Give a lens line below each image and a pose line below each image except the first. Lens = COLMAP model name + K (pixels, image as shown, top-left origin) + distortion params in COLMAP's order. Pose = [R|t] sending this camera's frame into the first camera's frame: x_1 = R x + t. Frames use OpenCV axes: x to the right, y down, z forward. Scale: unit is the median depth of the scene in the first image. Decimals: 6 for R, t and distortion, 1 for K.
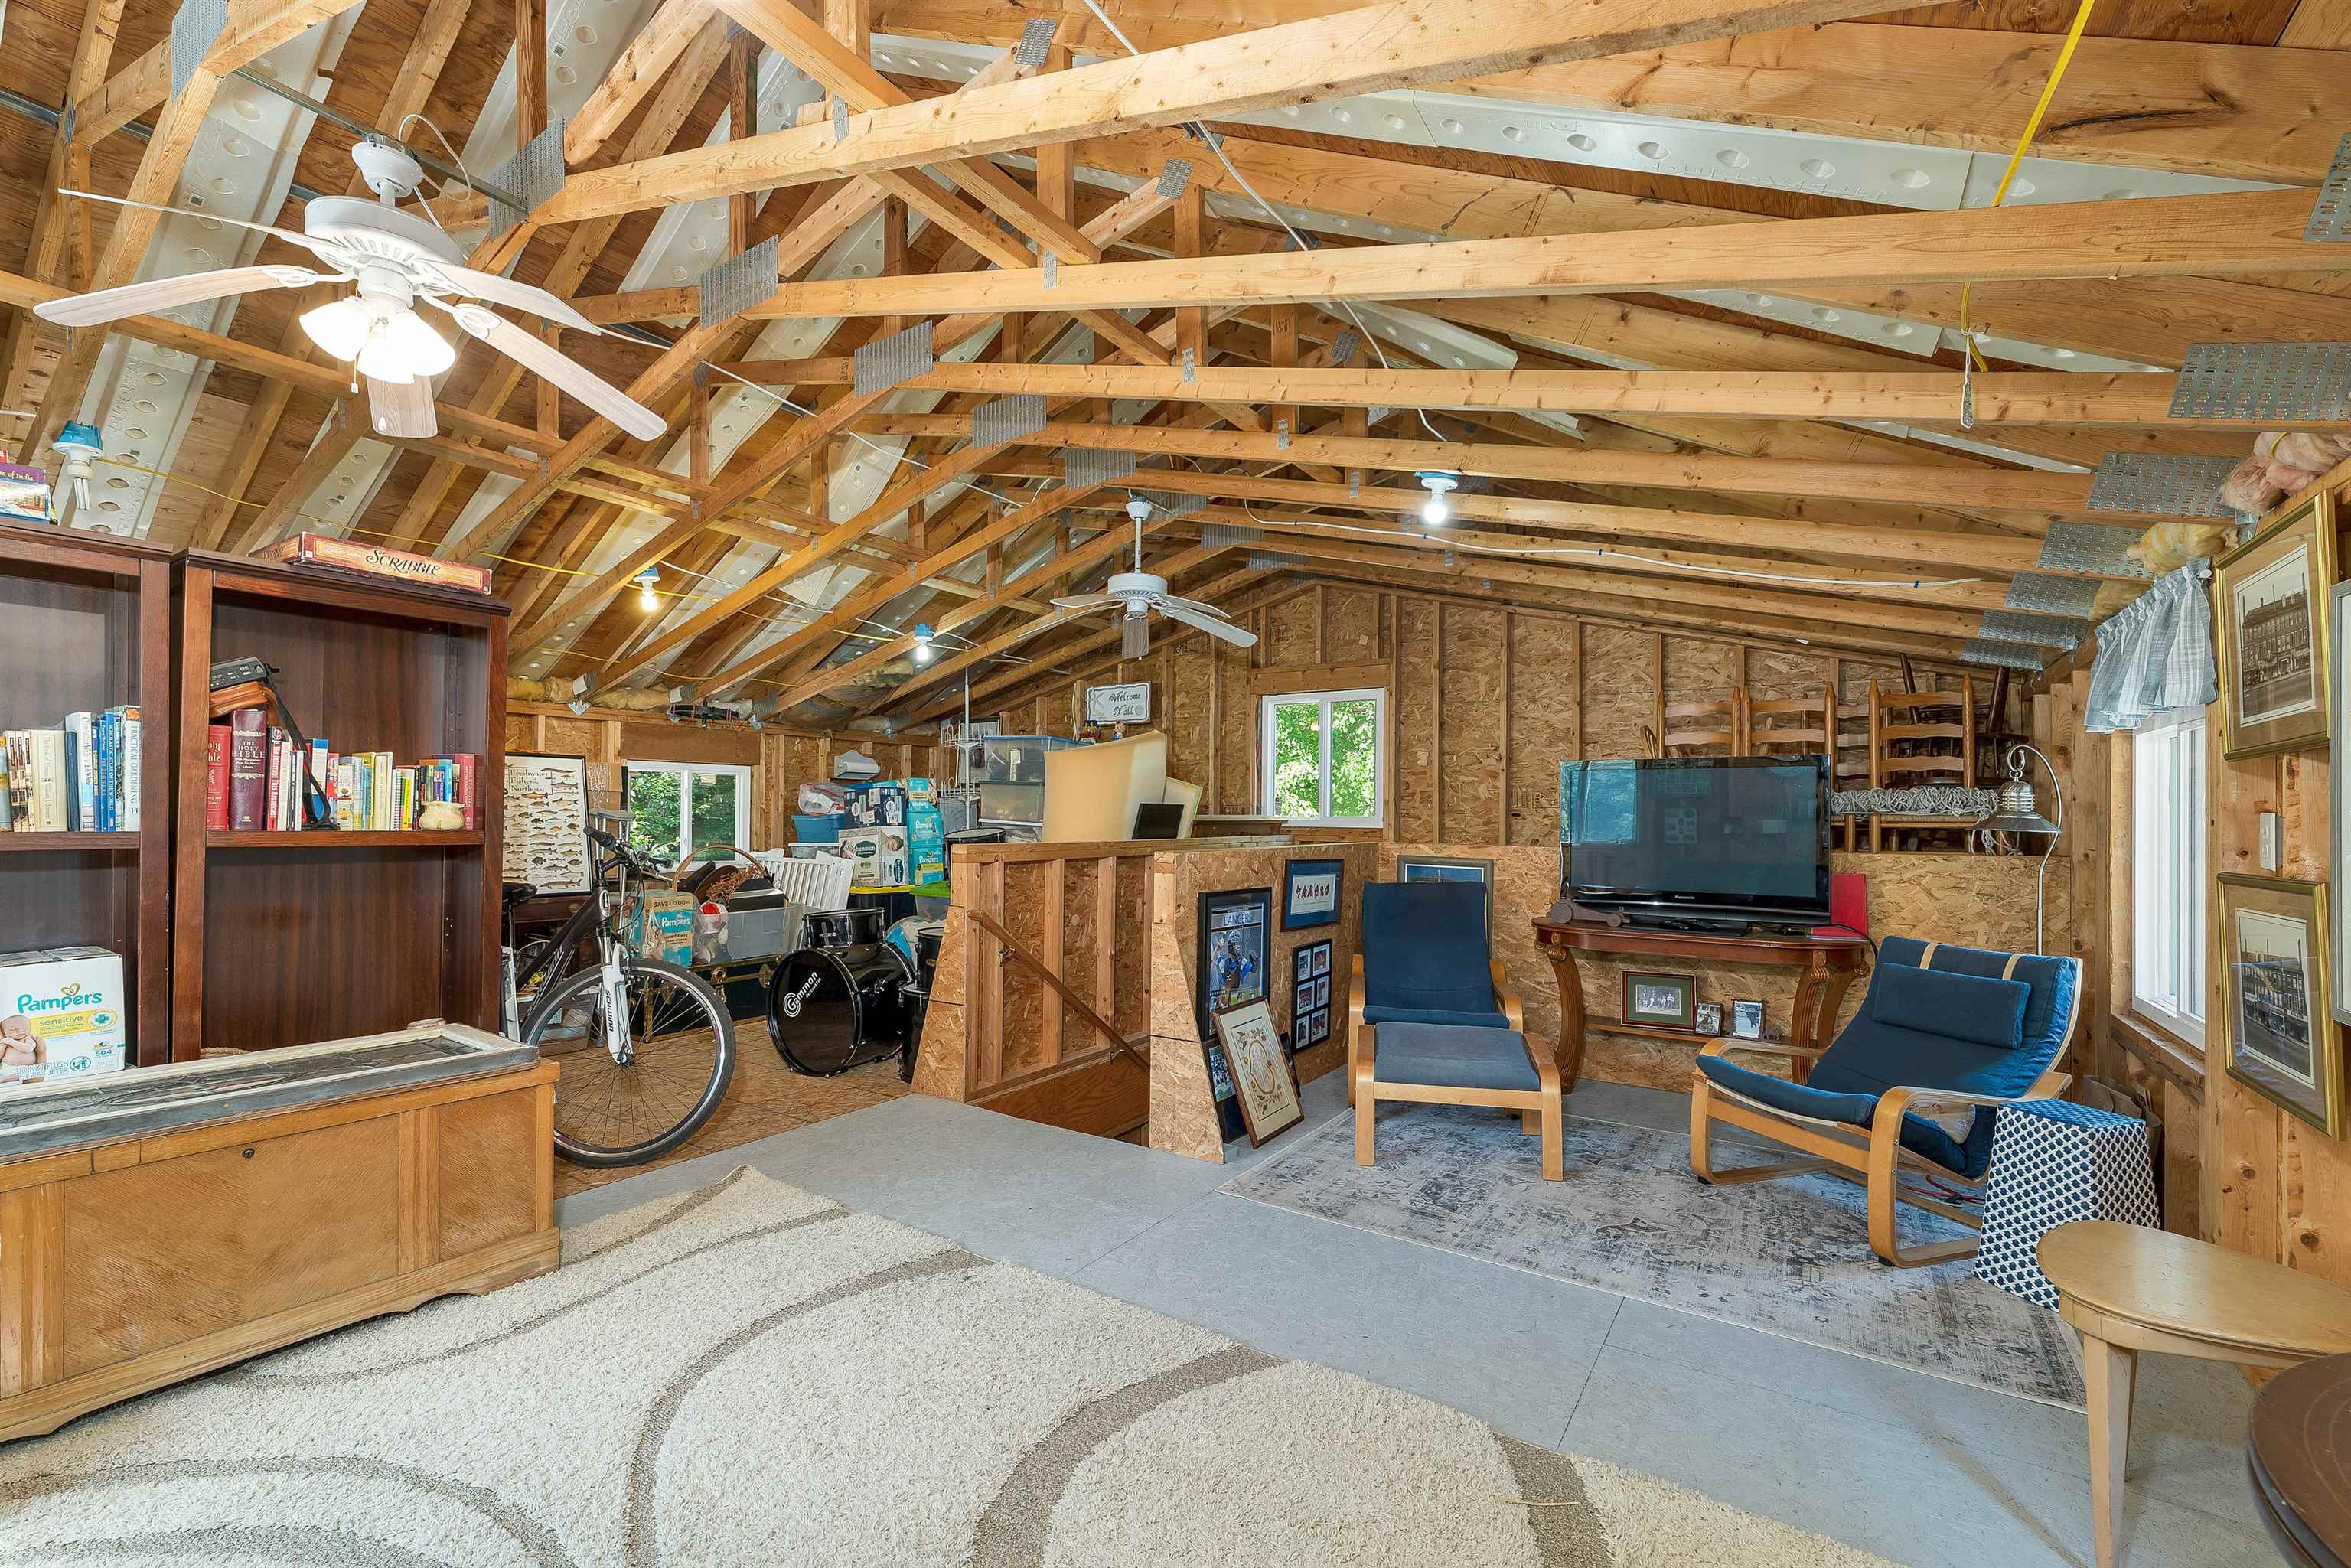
lens RADIAL K [[997.3, 0, 1179.4], [0, 997.3, 802.6], [0, 0, 1]] dist [0.001753, -0.000014]
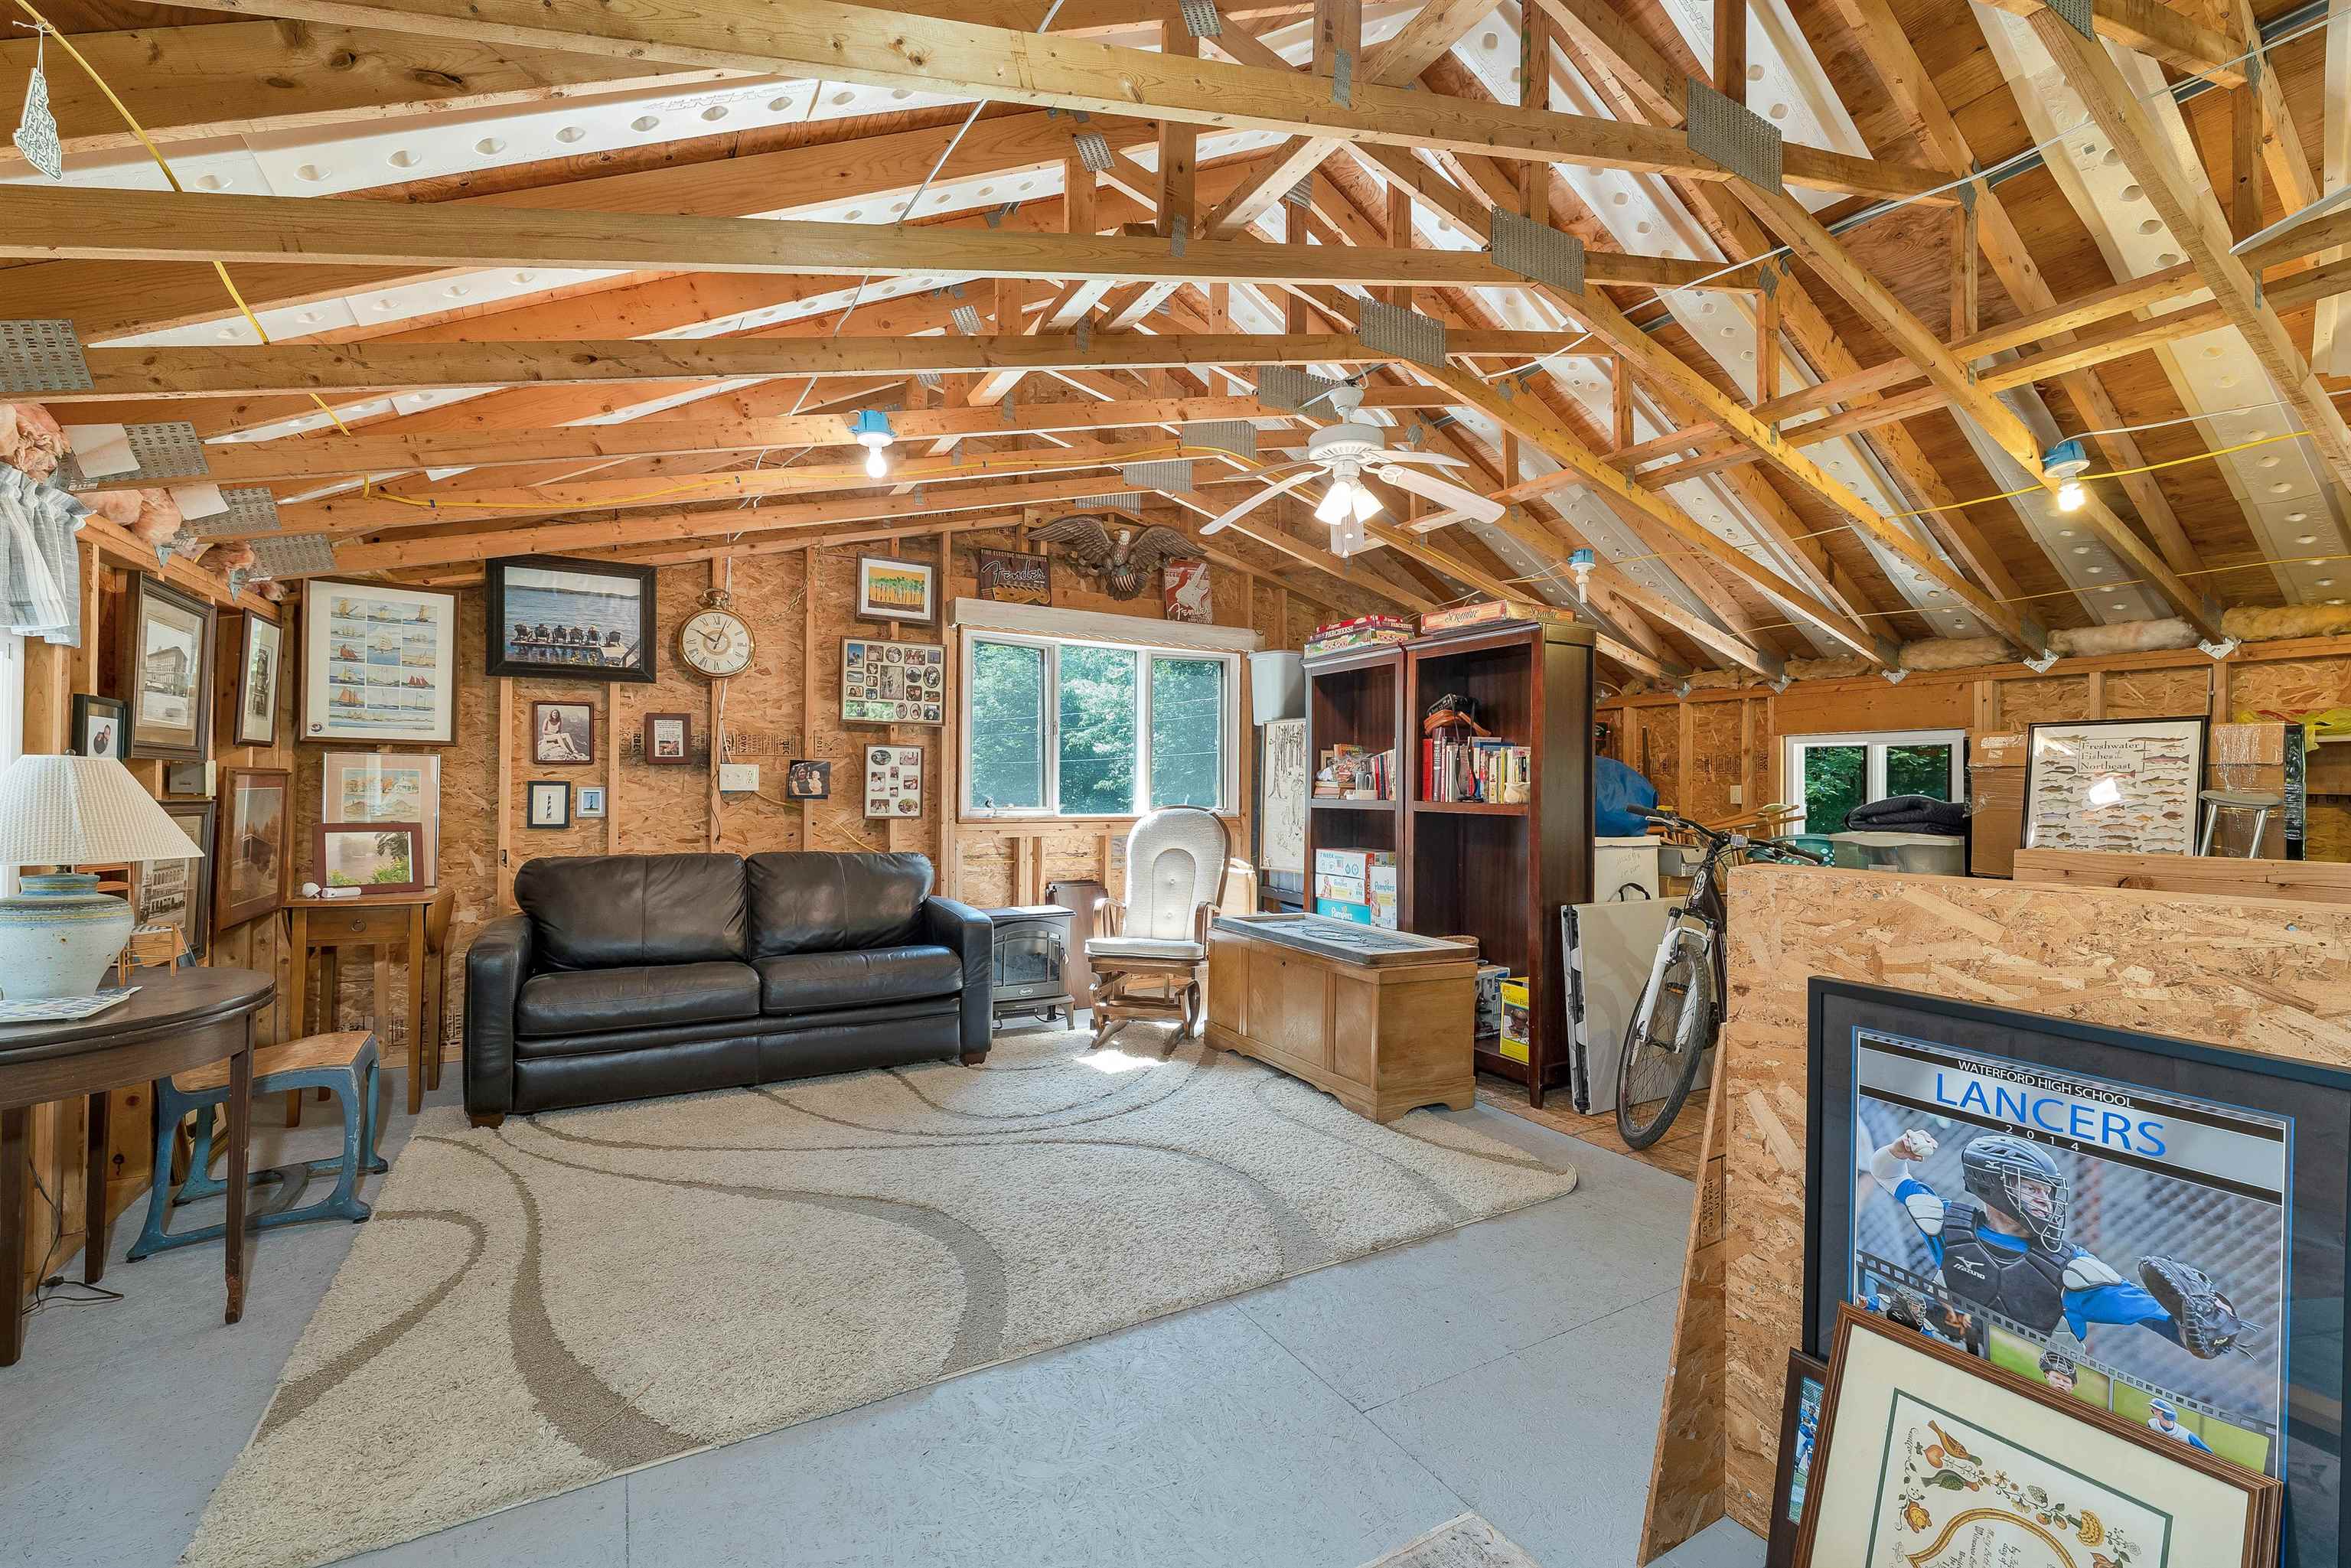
lens RADIAL K [[997.3, 0, 1179.4], [0, 997.3, 802.6], [0, 0, 1]] dist [0.001753, -0.000014]
pose [[-0.451802, 0.001423, -0.892117, 0.667920], [-0.001846, 0.999995, 0.002530, 0.025825], [0.892116, 0.002790, -0.451797, 1.288735]]
